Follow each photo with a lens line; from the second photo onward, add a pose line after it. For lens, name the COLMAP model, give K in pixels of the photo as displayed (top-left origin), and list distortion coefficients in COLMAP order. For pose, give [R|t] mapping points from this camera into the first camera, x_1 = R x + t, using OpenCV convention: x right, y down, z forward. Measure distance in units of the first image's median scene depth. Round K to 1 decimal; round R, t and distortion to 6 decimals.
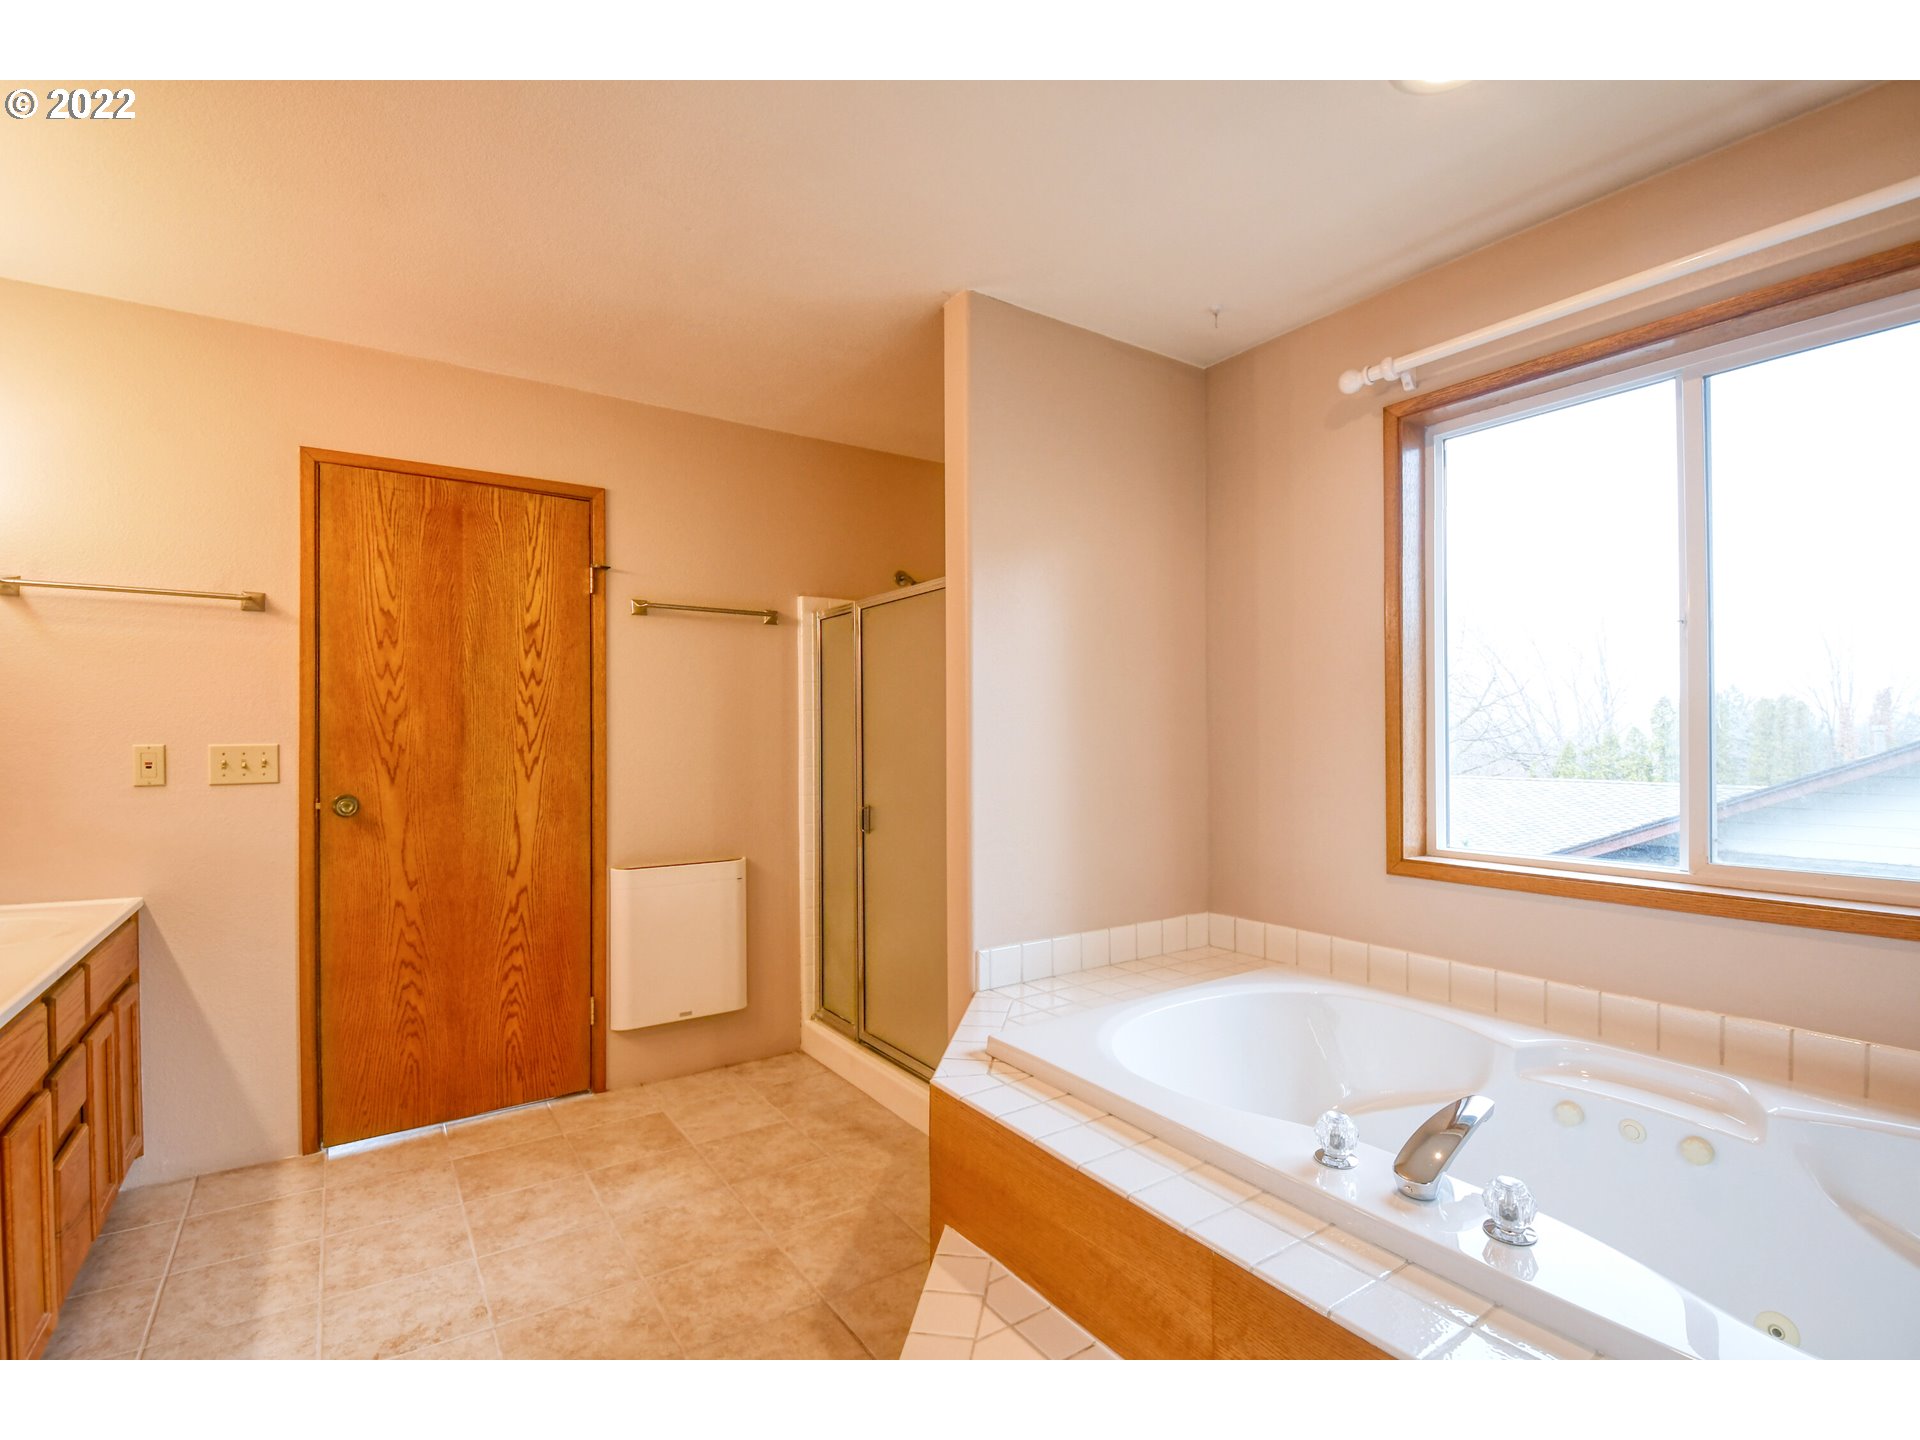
lens RADIAL K [[909.6, 0, 960.4], [0, 909.6, 741.9], [0, 0, 1]] dist [0.000806, -0.013127]
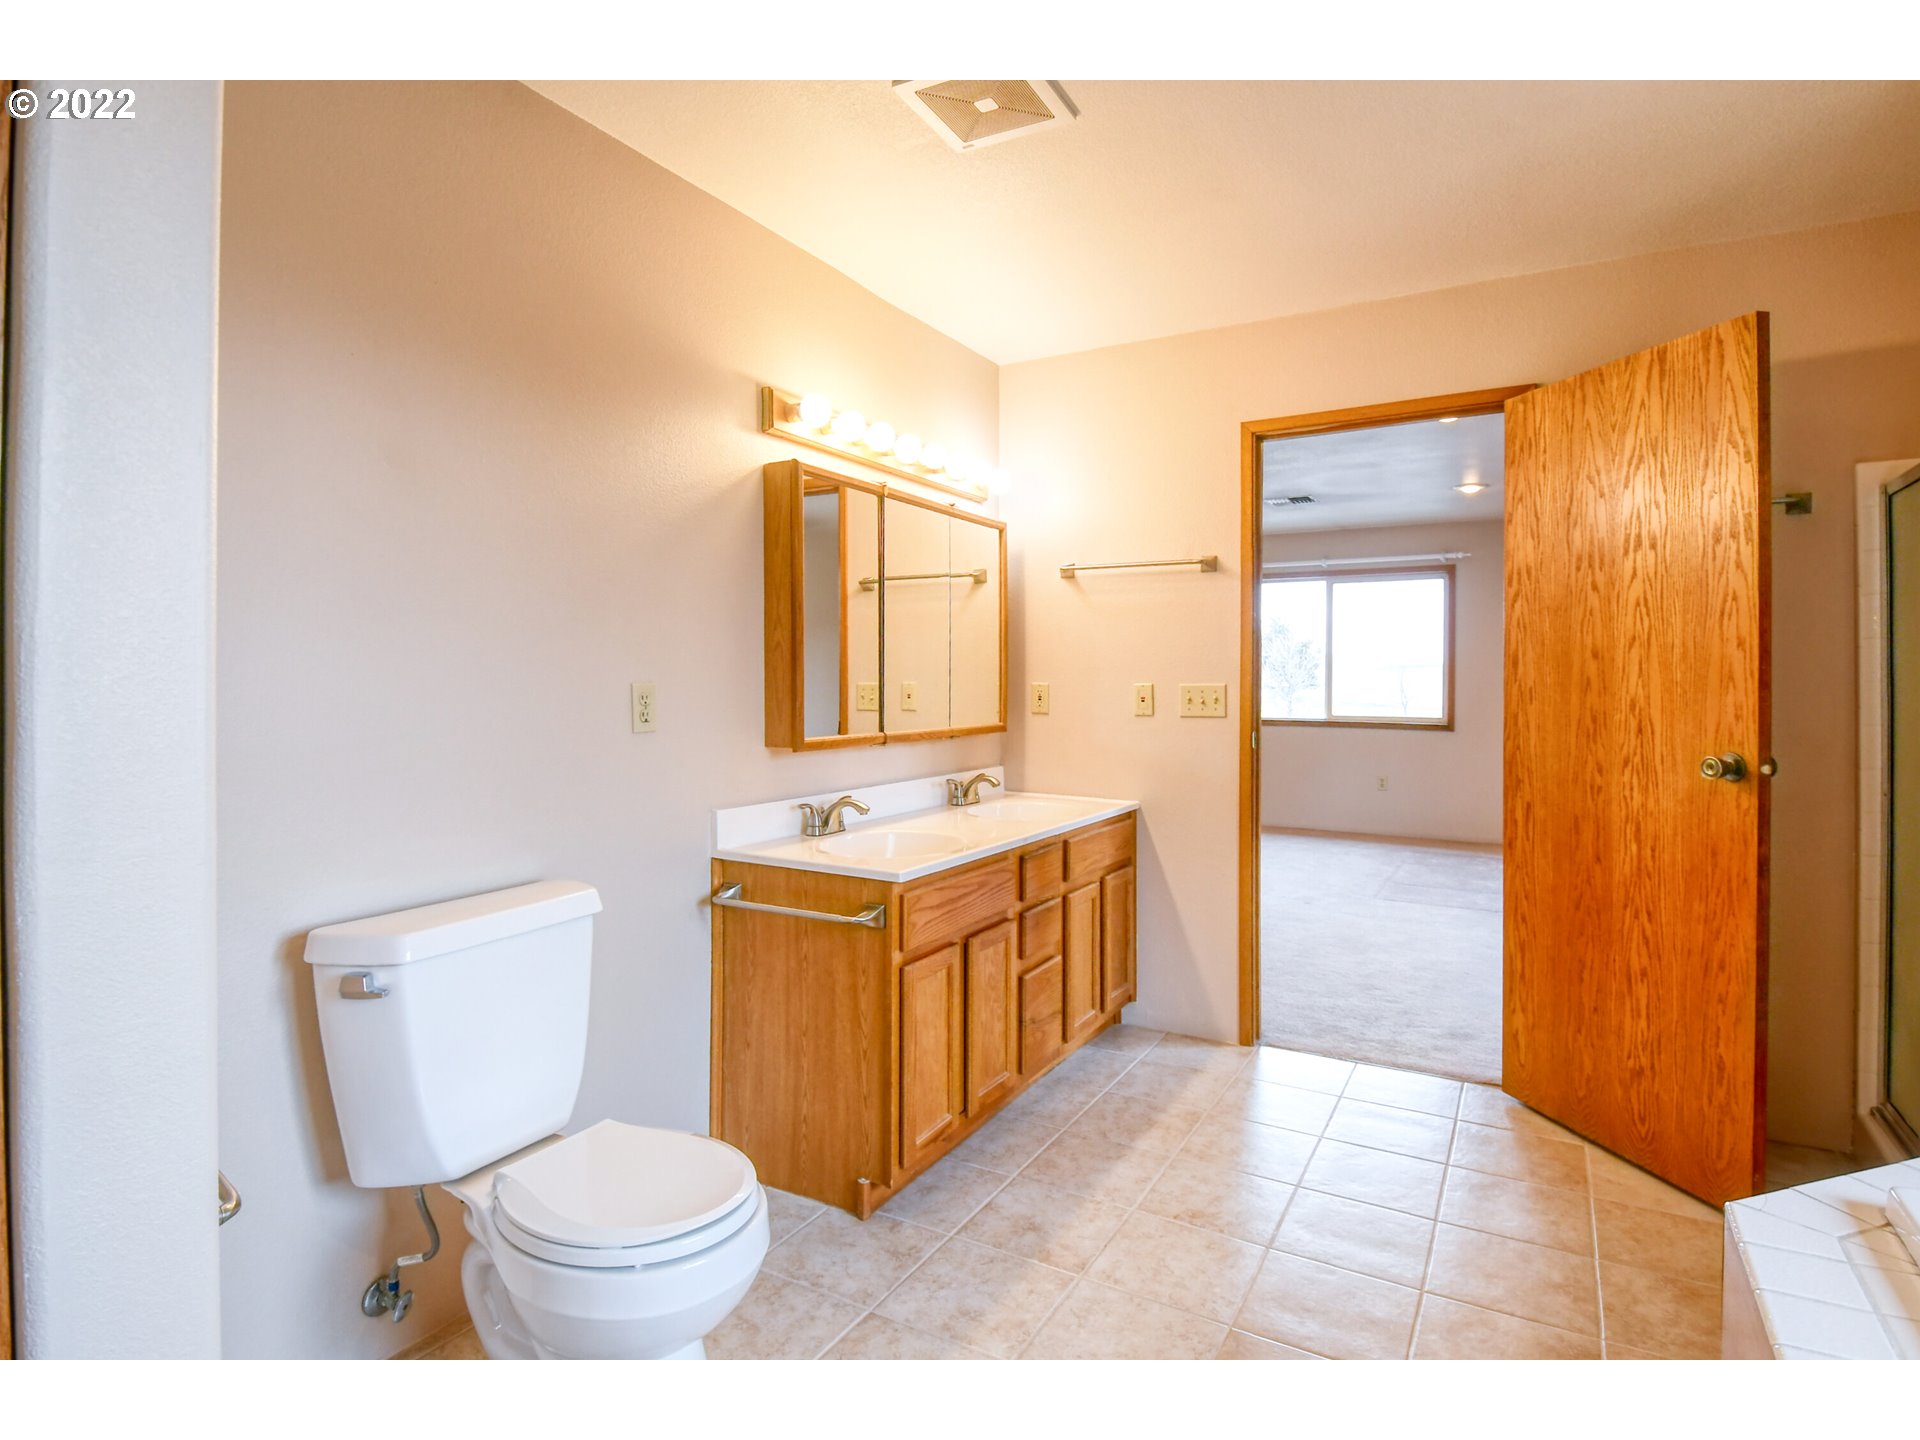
lens RADIAL K [[1010.0, 0, 956.4], [0, 1010.0, 674.4], [0, 0, 1]] dist [0.000484, 0.000243]
pose [[0.434991, -0.000305, -0.900435, 0.284649], [-0.006766, 0.999971, -0.003607, -0.002794], [0.900409, 0.007661, 0.434976, 0.130073]]
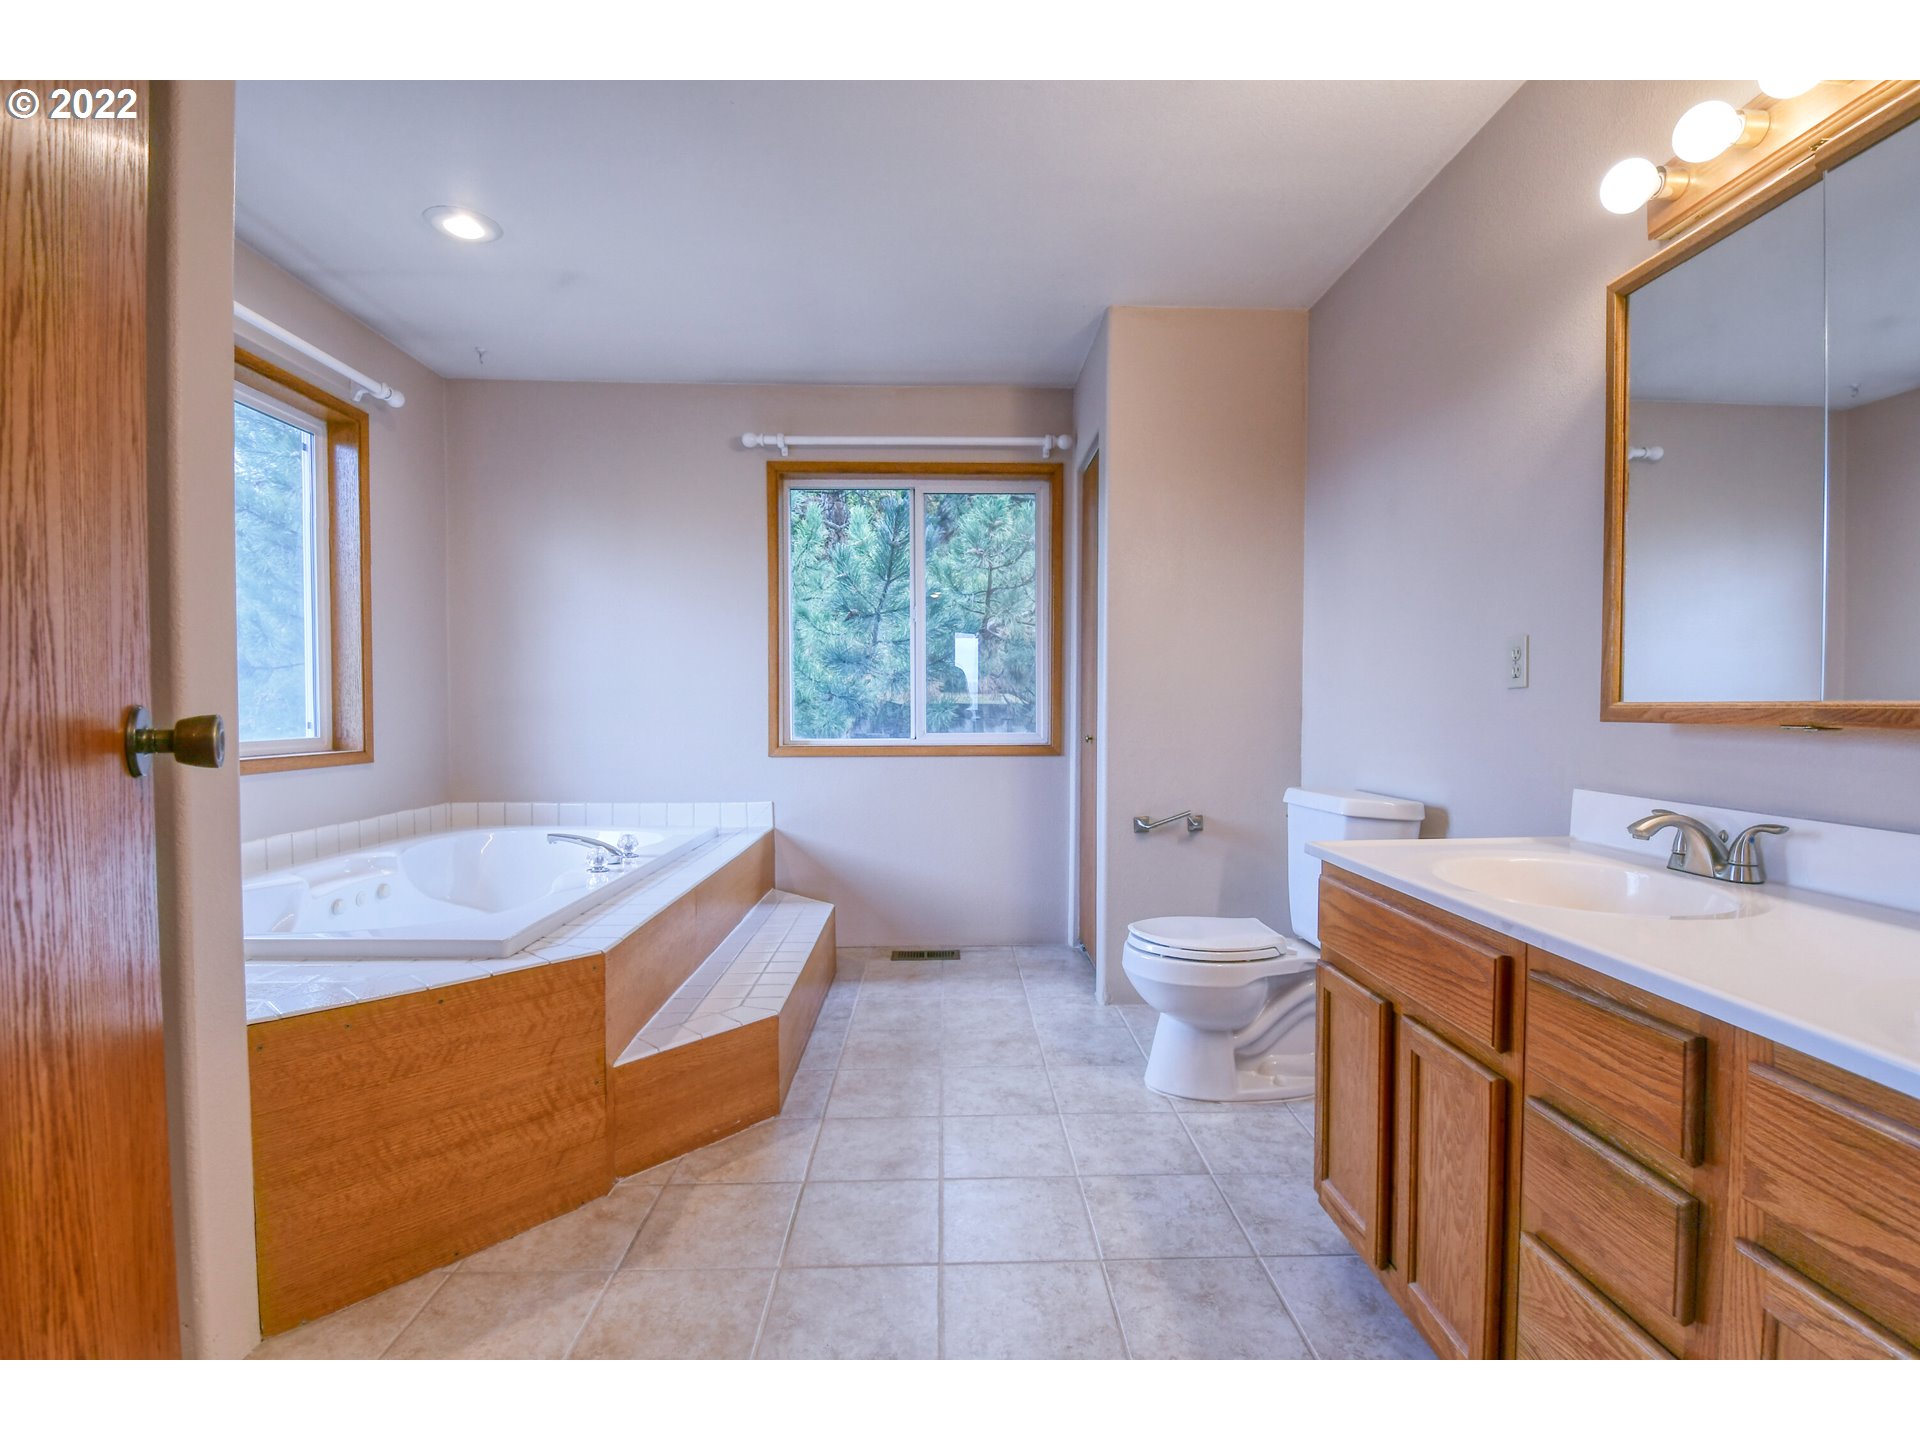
lens RADIAL K [[909.6, 0, 960.4], [0, 909.6, 741.9], [0, 0, 1]] dist [0.000806, -0.013127]
pose [[-0.836312, -0.011129, 0.548140, -0.644700], [0.005179, 0.999589, 0.028196, 0.065463], [-0.548229, 0.026419, -0.835911, 1.150175]]
